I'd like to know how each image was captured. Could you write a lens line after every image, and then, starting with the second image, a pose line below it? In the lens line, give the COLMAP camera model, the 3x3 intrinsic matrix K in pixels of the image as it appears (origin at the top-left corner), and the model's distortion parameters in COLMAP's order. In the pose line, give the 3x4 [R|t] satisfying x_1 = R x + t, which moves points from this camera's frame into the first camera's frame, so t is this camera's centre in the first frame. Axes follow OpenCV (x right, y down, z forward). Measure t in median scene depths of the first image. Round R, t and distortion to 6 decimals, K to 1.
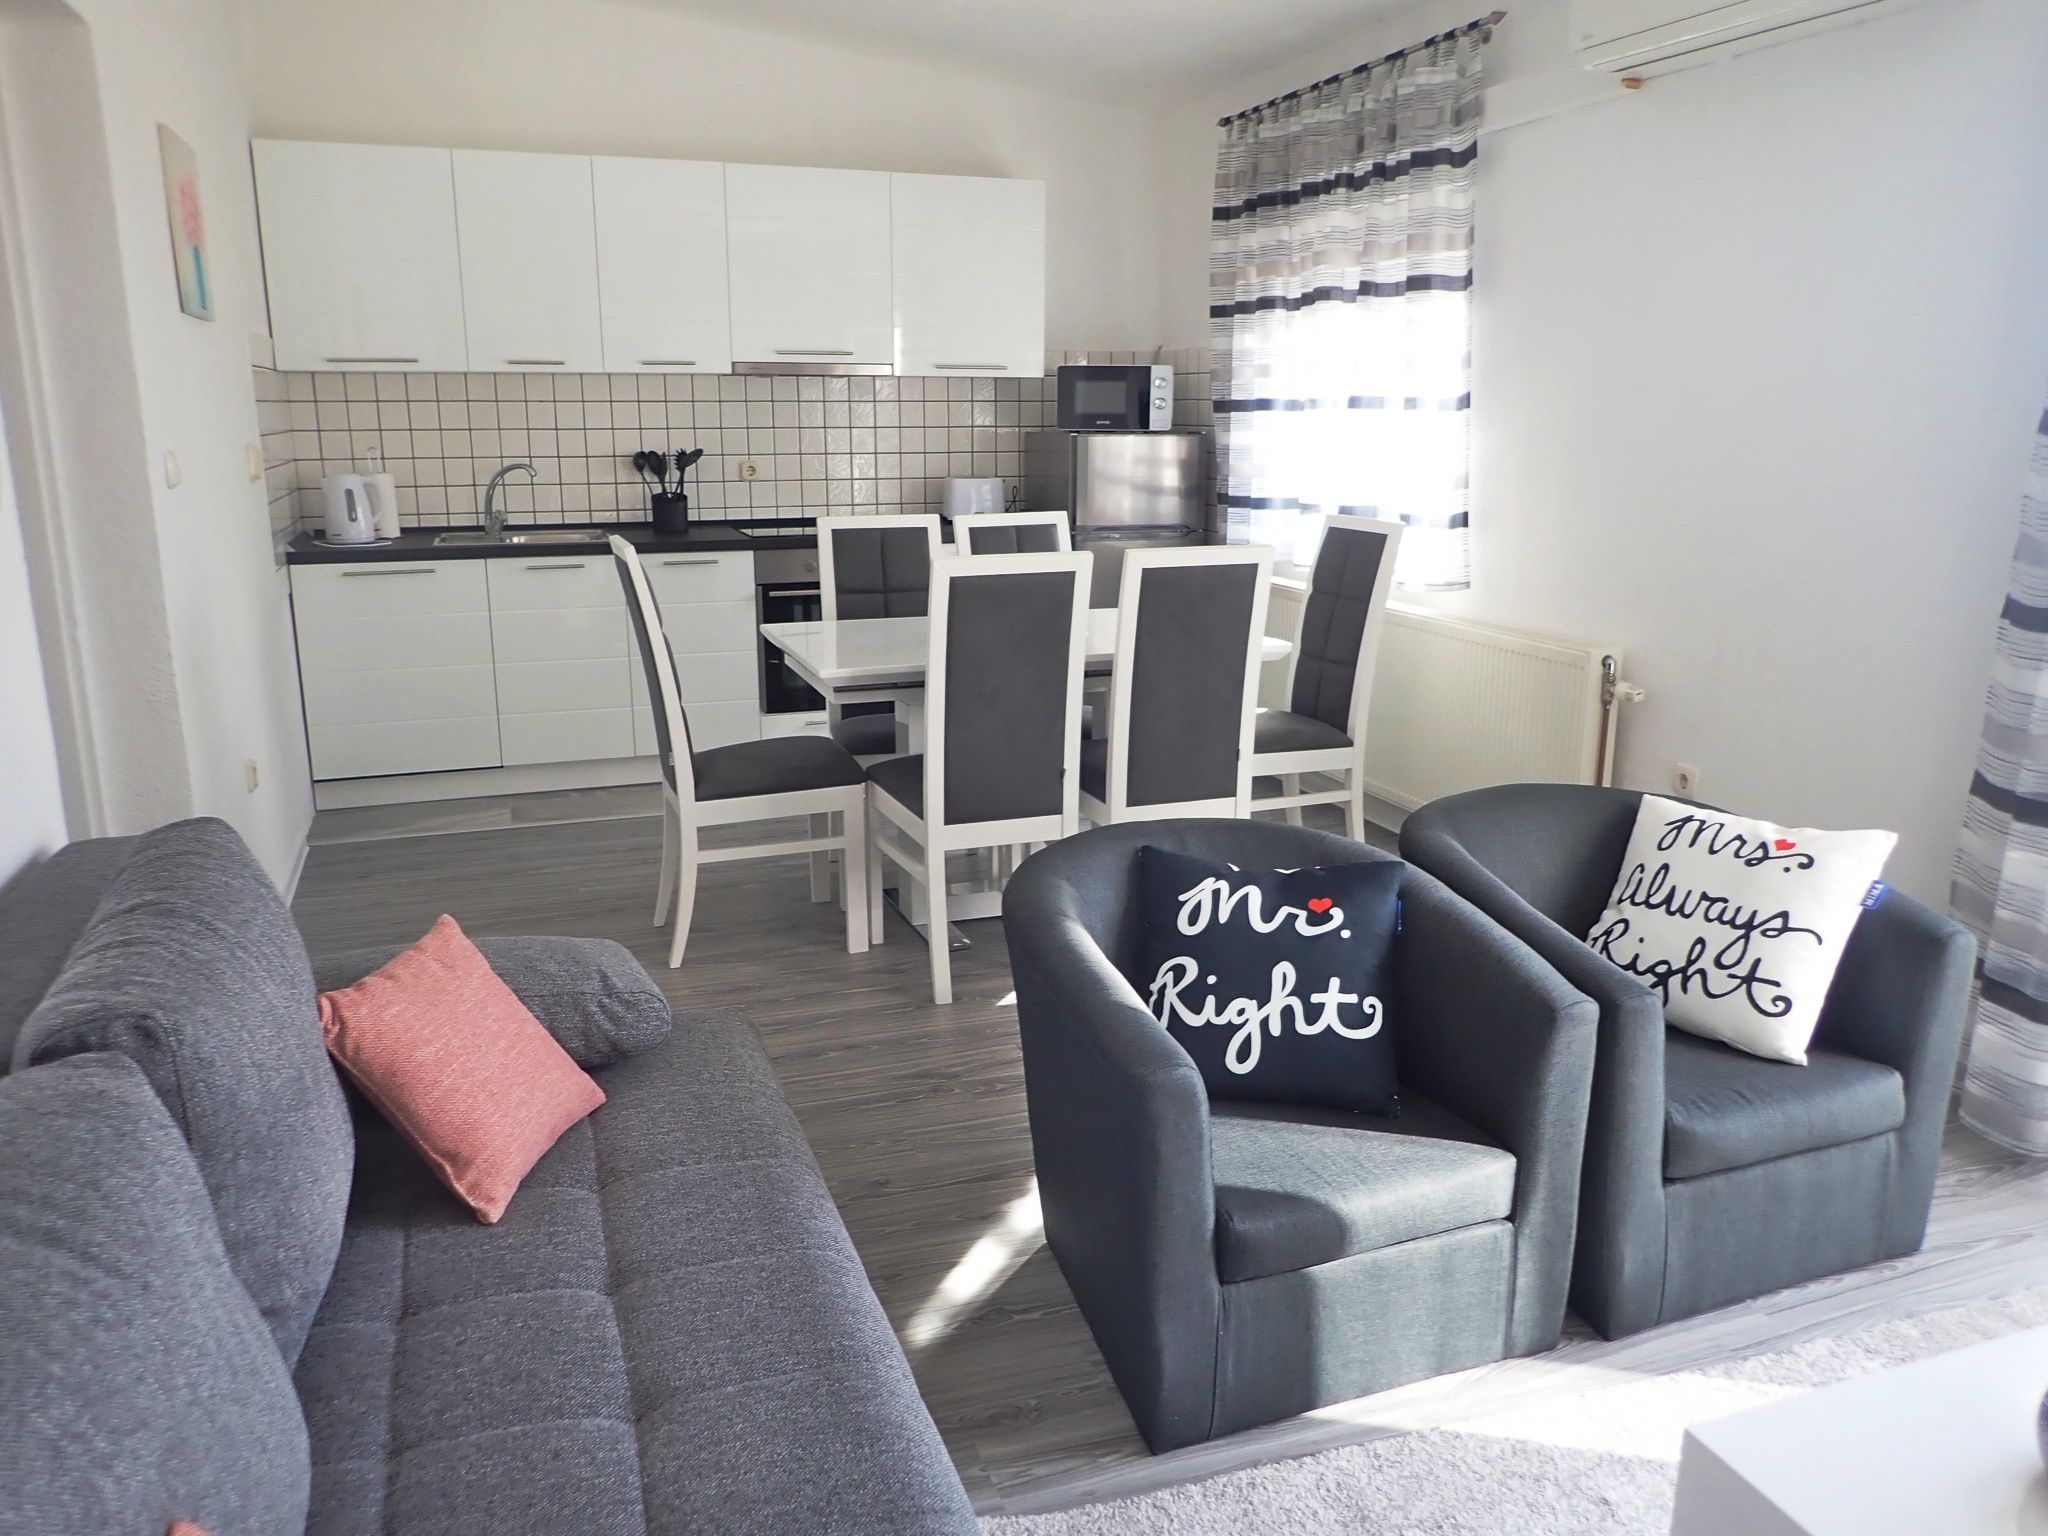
lens RADIAL K [[1504.9, 0, 1016.5], [0, 1504.9, 768.0], [0, 0, 1]] dist [0.000547, -0.010451]
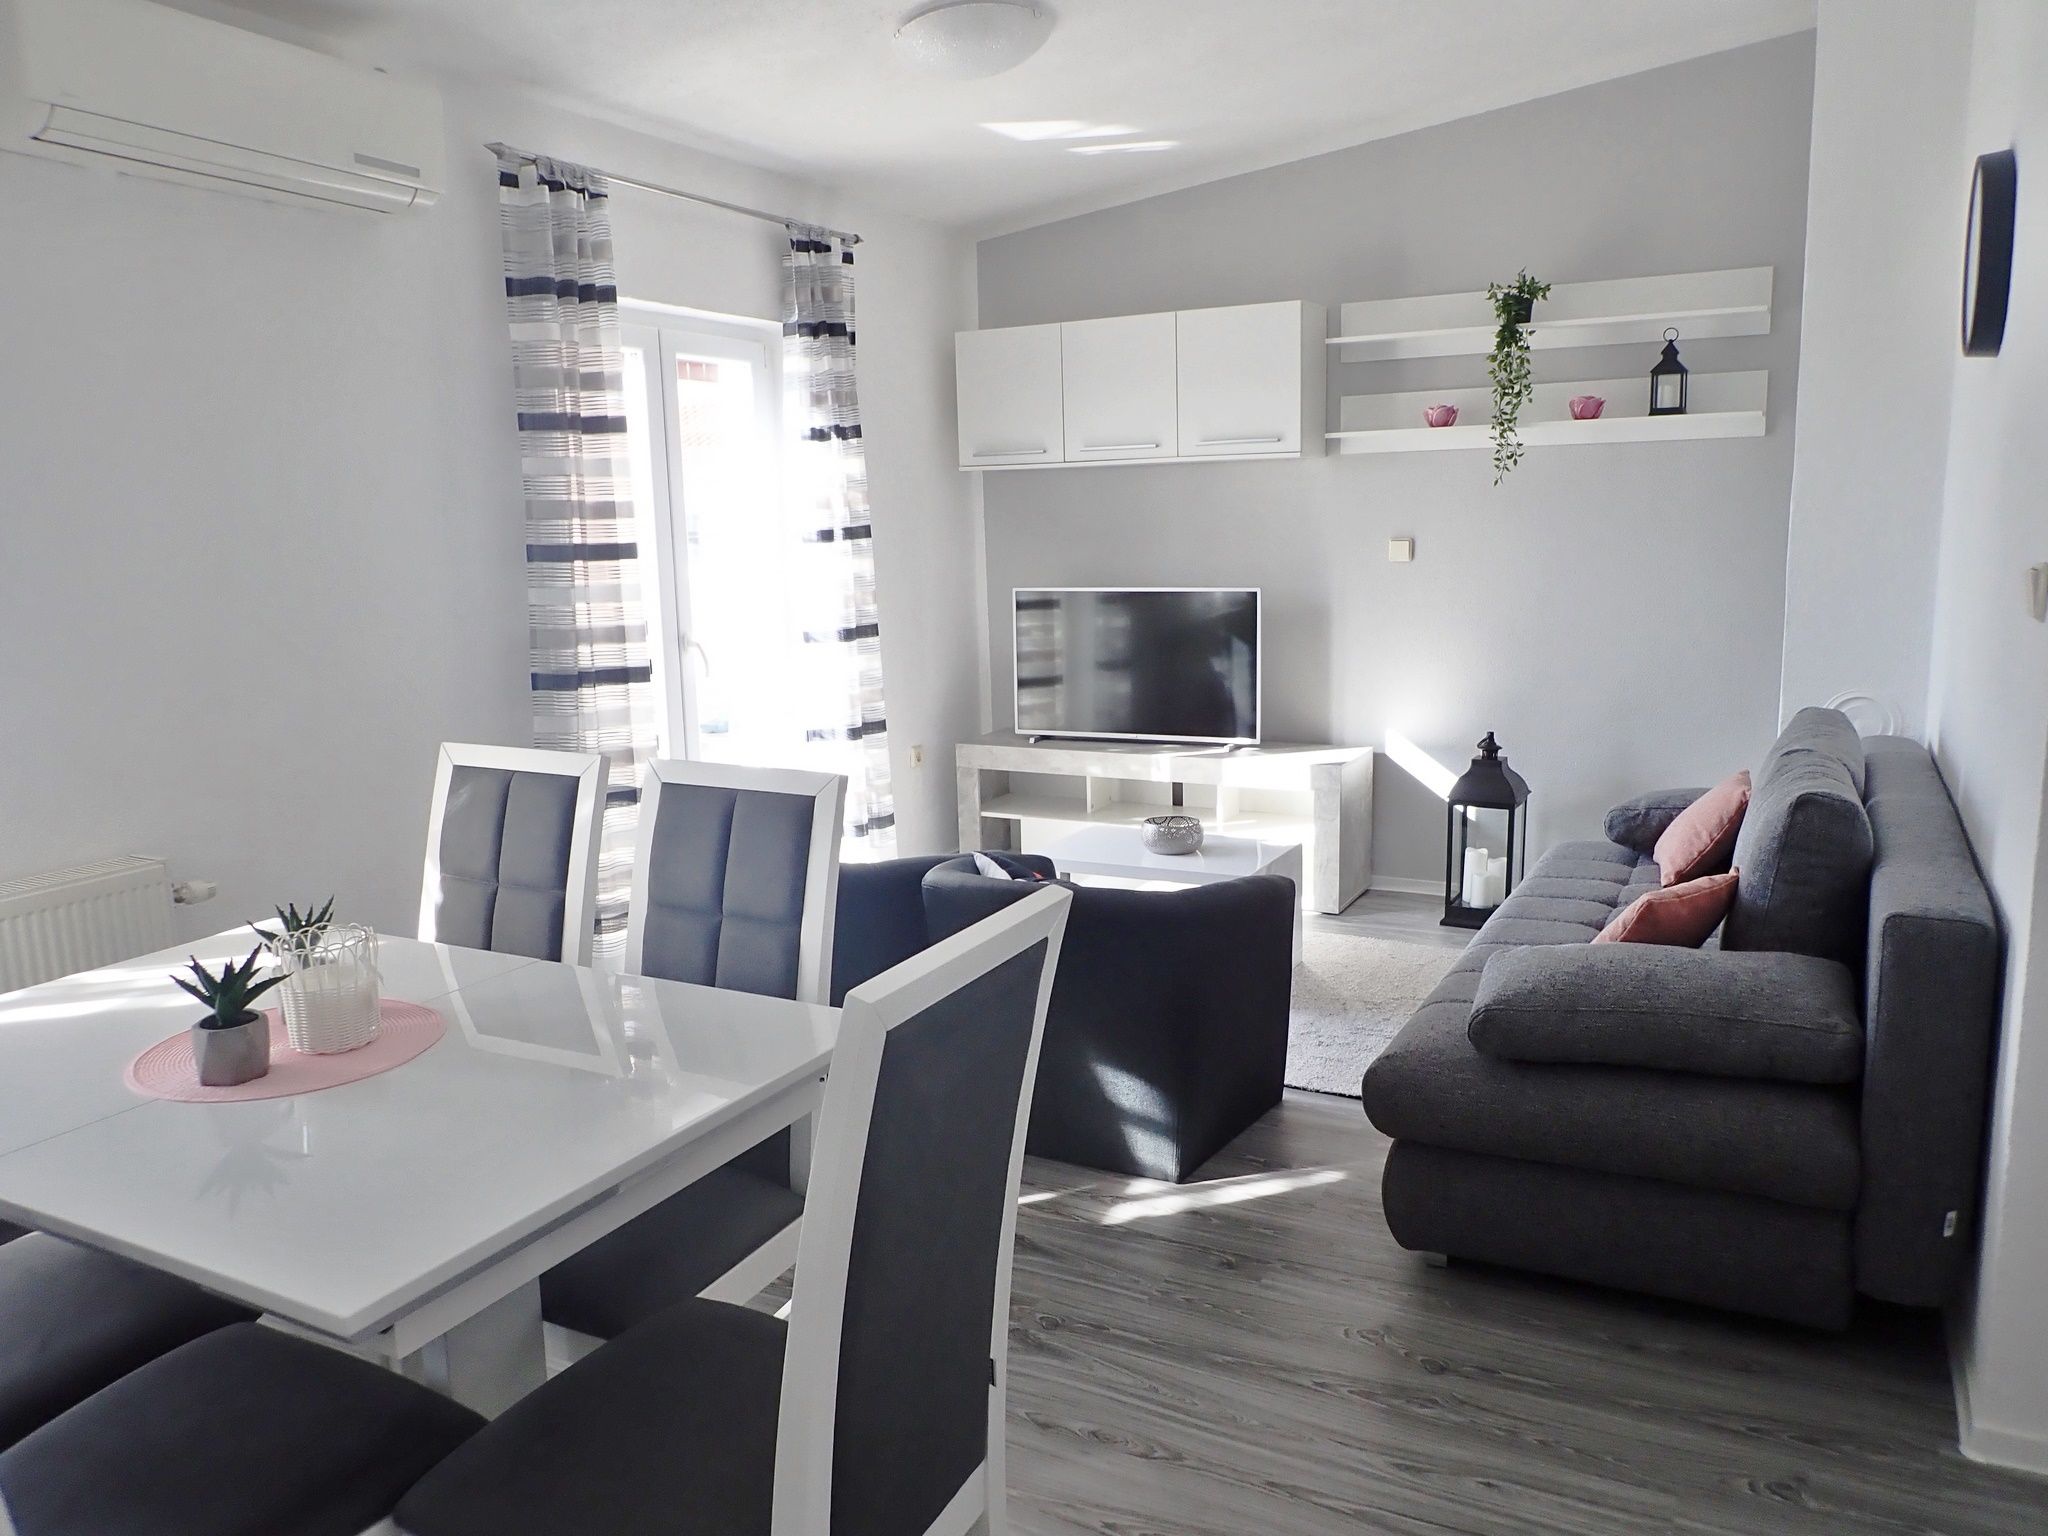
lens RADIAL K [[1504.9, 0, 1016.5], [0, 1504.9, 768.0], [0, 0, 1]] dist [0.000547, -0.010451]
pose [[-0.674471, -0.101560, 0.731282, -0.573298], [0.188315, 0.934067, 0.303407, -0.312941], [-0.713881, 0.342351, -0.610876, 1.303111]]
